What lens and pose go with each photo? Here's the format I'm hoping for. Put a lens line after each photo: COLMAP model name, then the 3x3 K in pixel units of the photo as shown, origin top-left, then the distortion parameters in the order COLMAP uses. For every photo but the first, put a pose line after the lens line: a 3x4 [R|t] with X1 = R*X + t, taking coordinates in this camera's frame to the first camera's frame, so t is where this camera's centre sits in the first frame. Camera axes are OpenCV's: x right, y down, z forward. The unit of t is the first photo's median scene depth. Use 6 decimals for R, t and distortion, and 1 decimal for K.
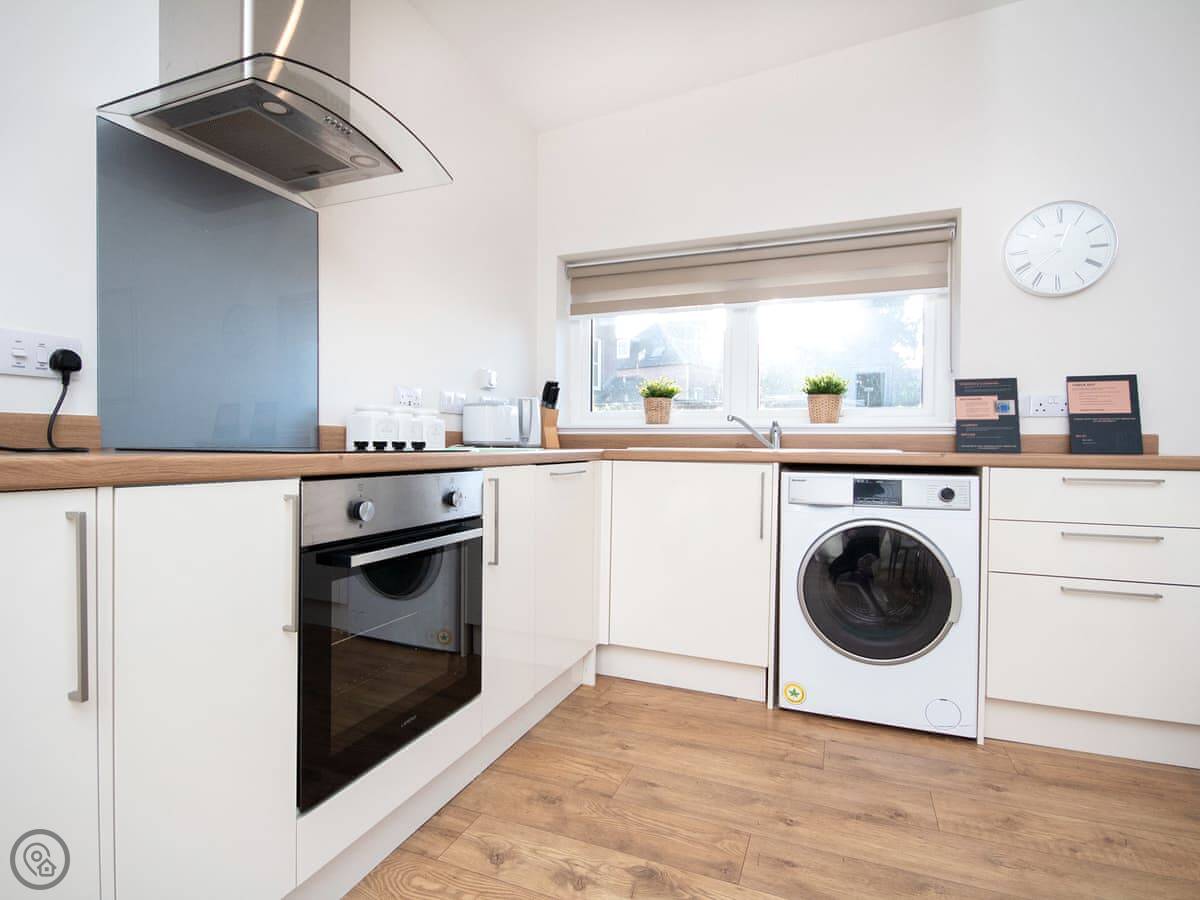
lens RADIAL K [[623.4, 0, 578.7], [0, 623.4, 453.2], [0, 0, 1]] dist [-0.001520, -0.000540]
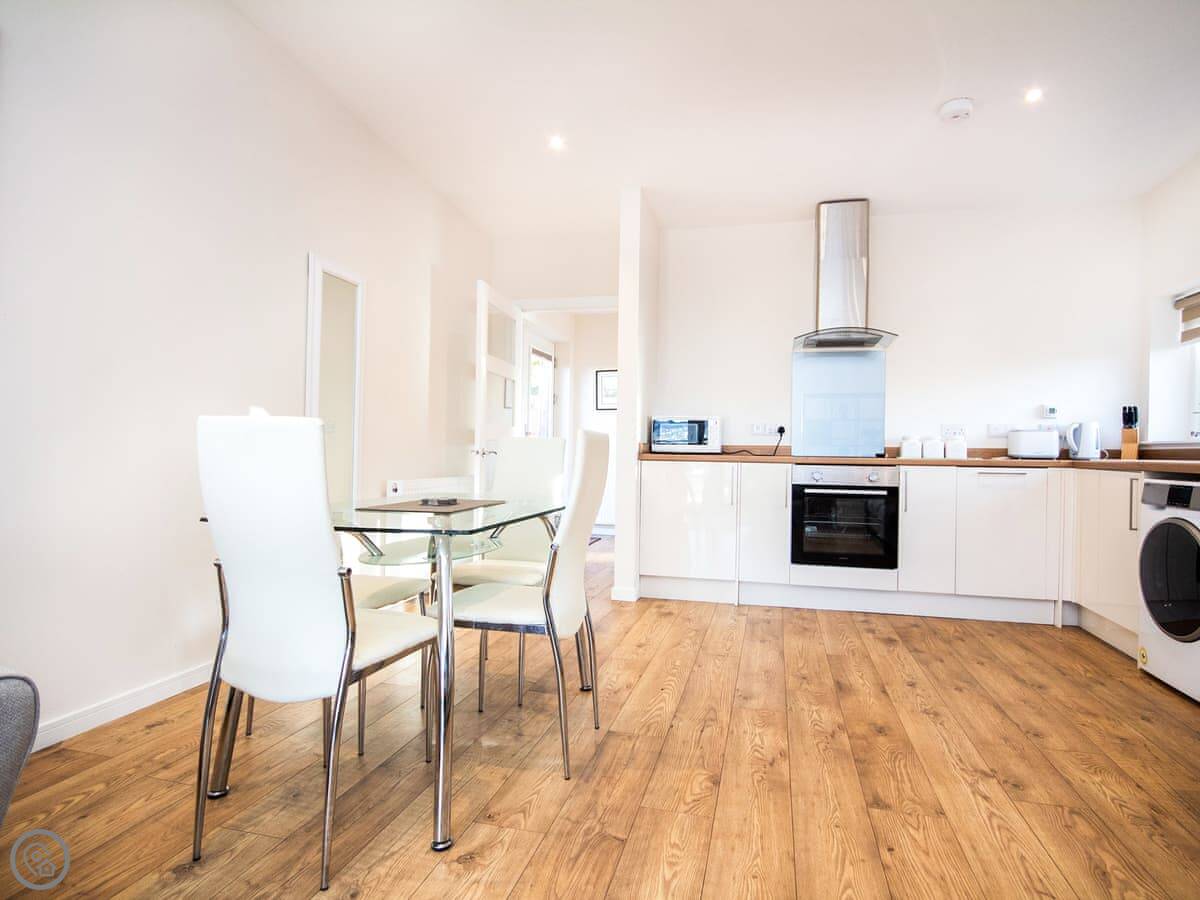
lens RADIAL K [[623.8, 0, 624.6], [0, 623.8, 450.2], [0, 0, 1]] dist [0.000180, -0.000459]
pose [[0.169607, -0.007869, -0.985480, 1.534108], [-0.025788, 0.999590, -0.012420, 0.018039], [0.985174, 0.027520, 0.169335, -0.266647]]
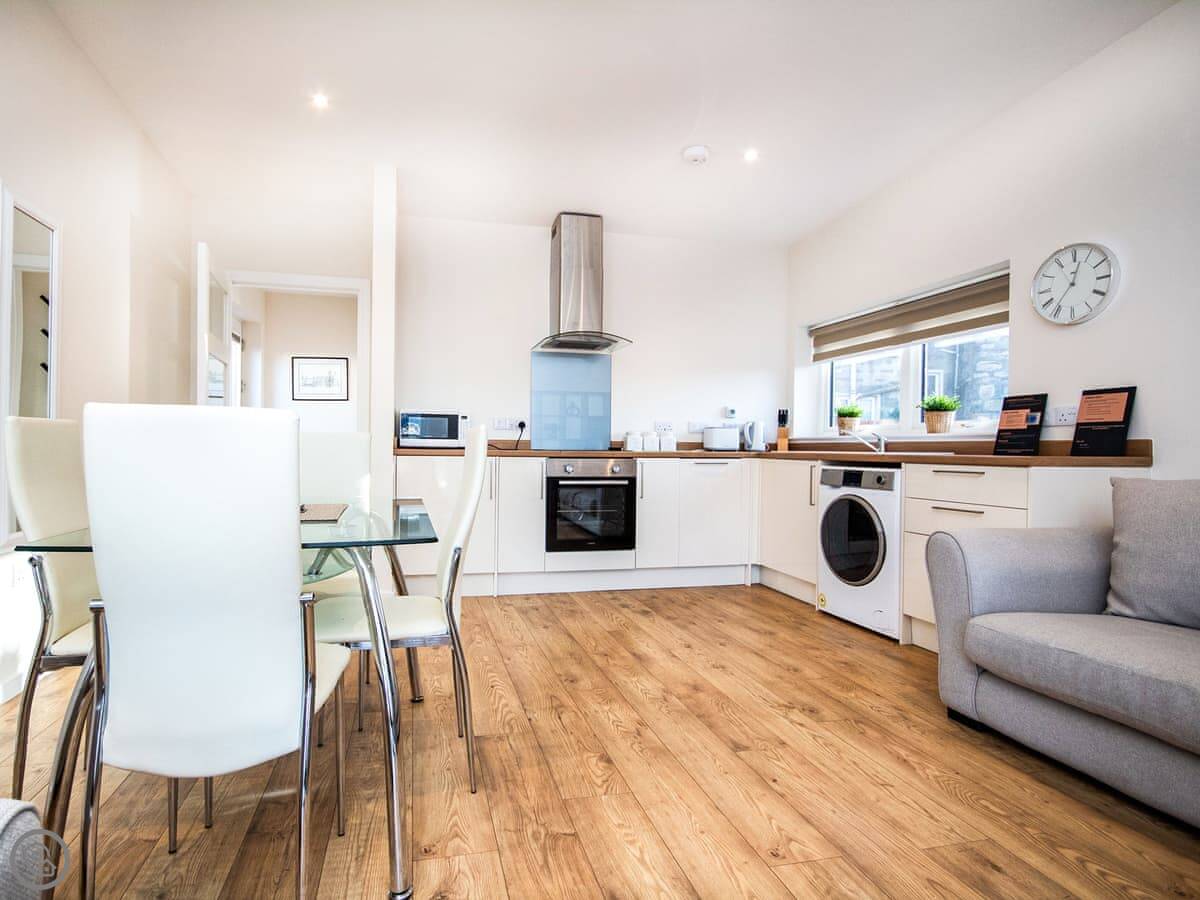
lens RADIAL K [[624.6, 0, 547.2], [0, 624.6, 450.1], [0, 0, 1]] dist [-0.001464, 0.000097]
pose [[0.578597, 0.000568, -0.815613, 1.388278], [-0.015702, 0.999822, -0.010443, 0.020351], [0.815462, 0.018849, 0.578503, -0.602443]]
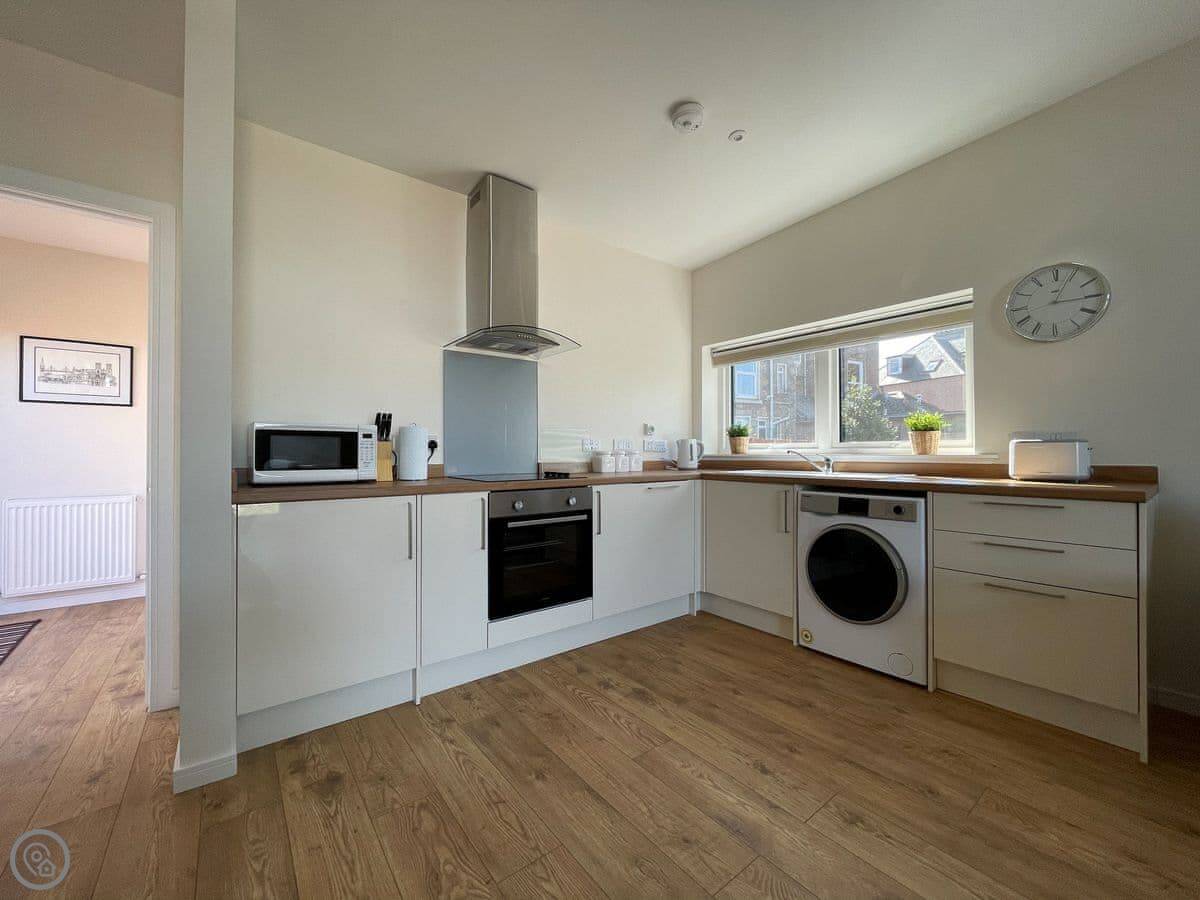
lens RADIAL K [[481.8, 0, 599.9], [0, 481.8, 448.8], [0, 0, 1]] dist [-0.003498, -0.000139]
pose [[0.875990, -0.013404, -0.482143, 0.521754], [0.002693, 0.999734, -0.022900, -0.050958], [0.482321, 0.018762, 0.875793, -0.303713]]
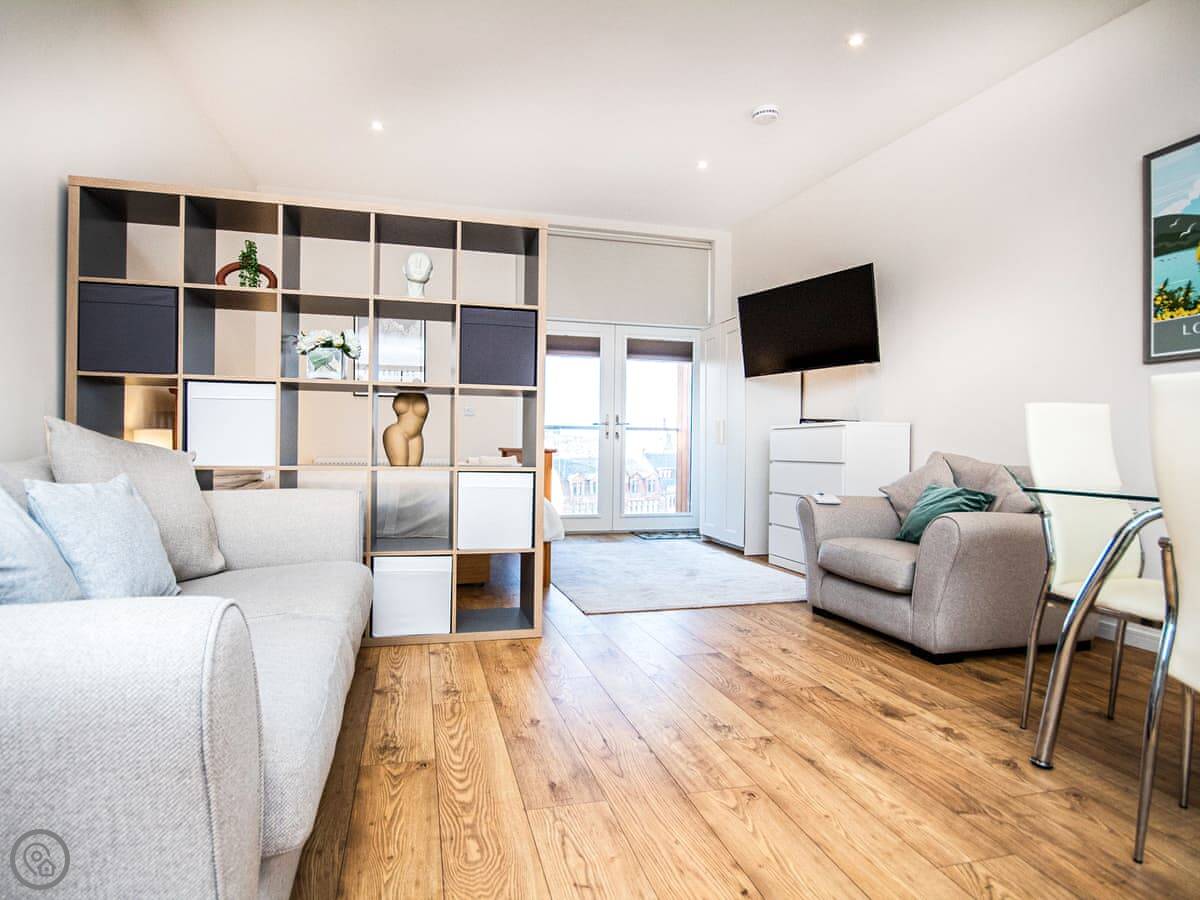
lens RADIAL K [[625.8, 0, 565.0], [0, 625.8, 448.5], [0, 0, 1]] dist [-0.000751, -0.000615]
pose [[-0.595527, -0.016263, 0.803171, 0.480345], [-0.007863, 0.999865, 0.014416, 0.046222], [-0.803297, 0.002270, -0.595575, 0.677054]]
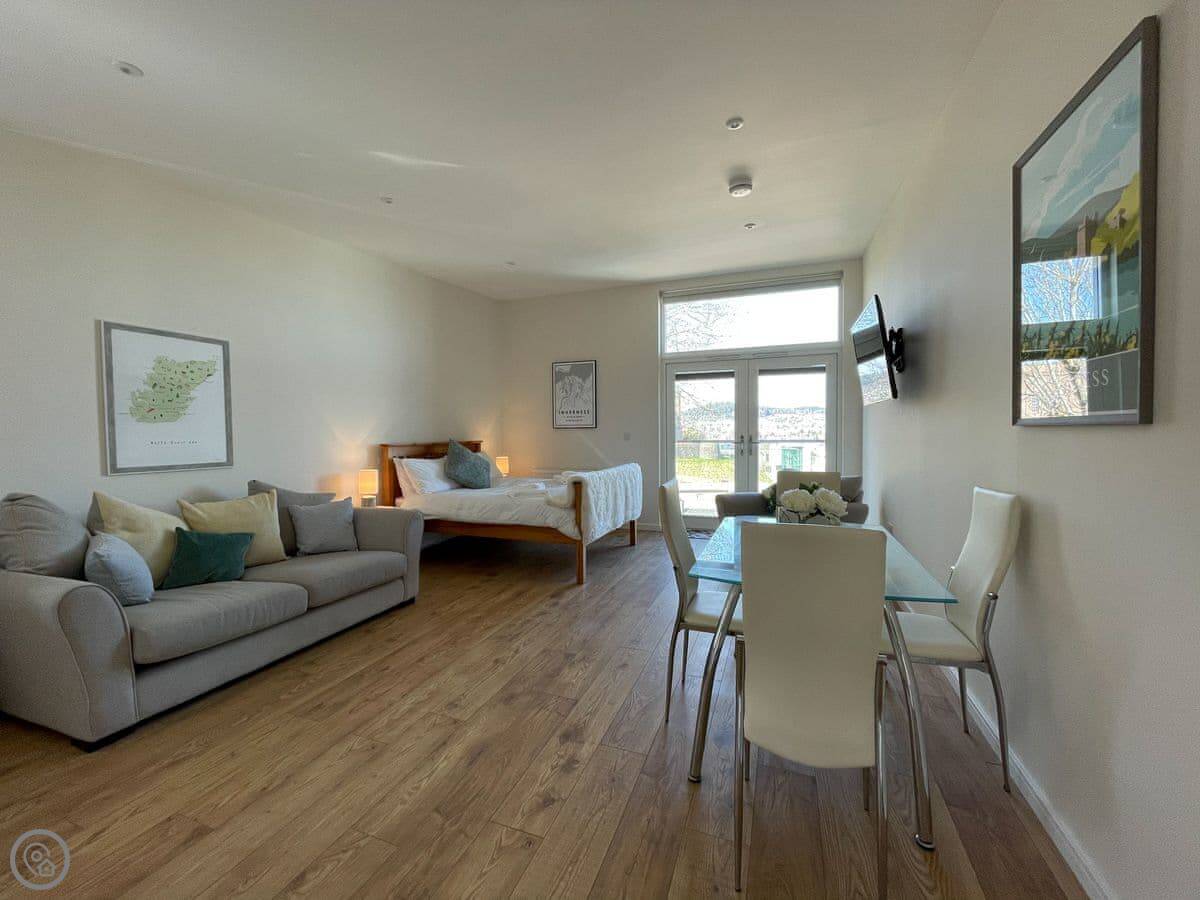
lens RADIAL K [[481.8, 0, 599.9], [0, 481.8, 448.8], [0, 0, 1]] dist [-0.003498, -0.000139]
pose [[-0.041515, -0.043139, 0.998206, 0.018317], [0.019582, 0.998840, 0.043981, -0.139291], [-0.998946, 0.021373, -0.040622, -0.376582]]
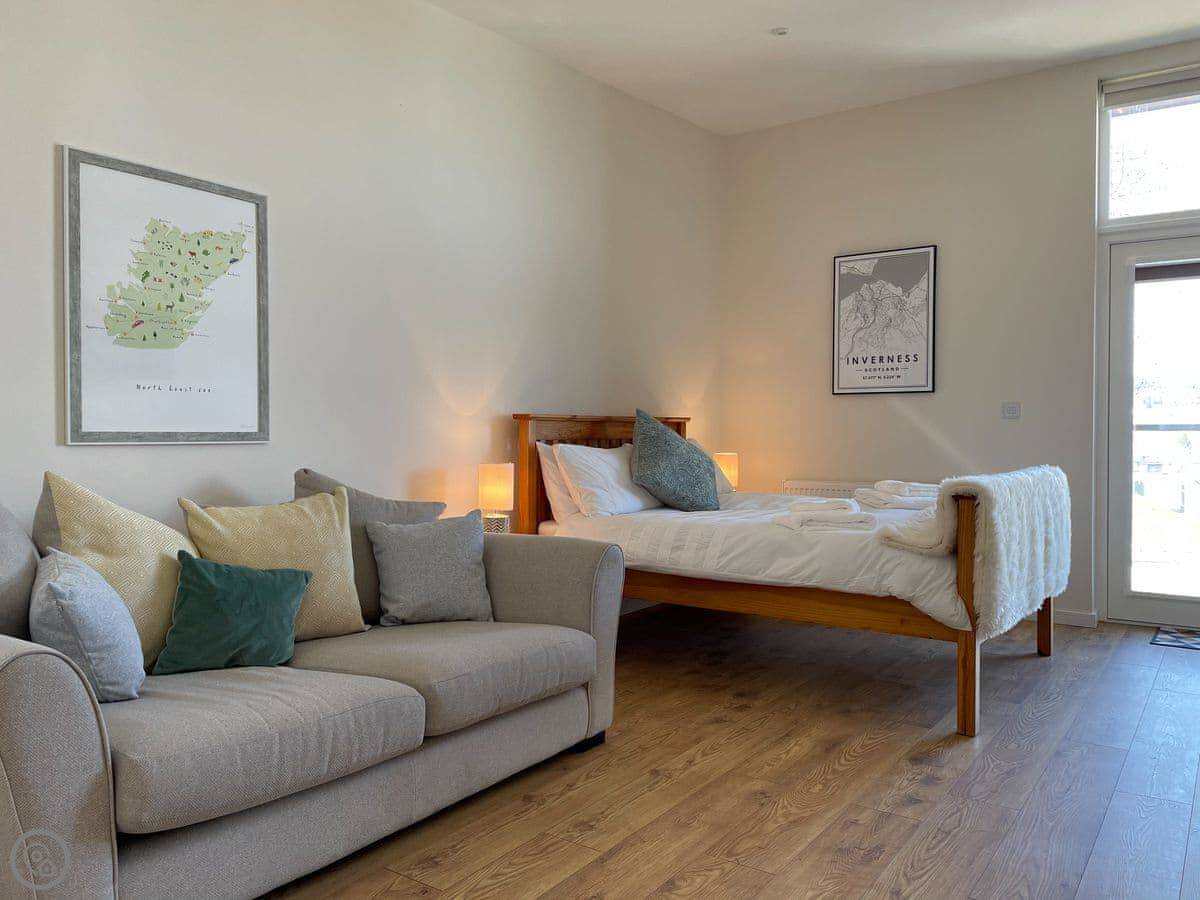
lens RADIAL K [[899.5, 0, 597.6], [0, 899.5, 446.7], [0, 0, 1]] dist [0.086285, -0.110153]
pose [[0.210521, -0.023732, 0.977301, 0.287834], [0.012160, 0.999692, 0.021656, -0.047678], [-0.977514, 0.007325, 0.210745, -0.076299]]
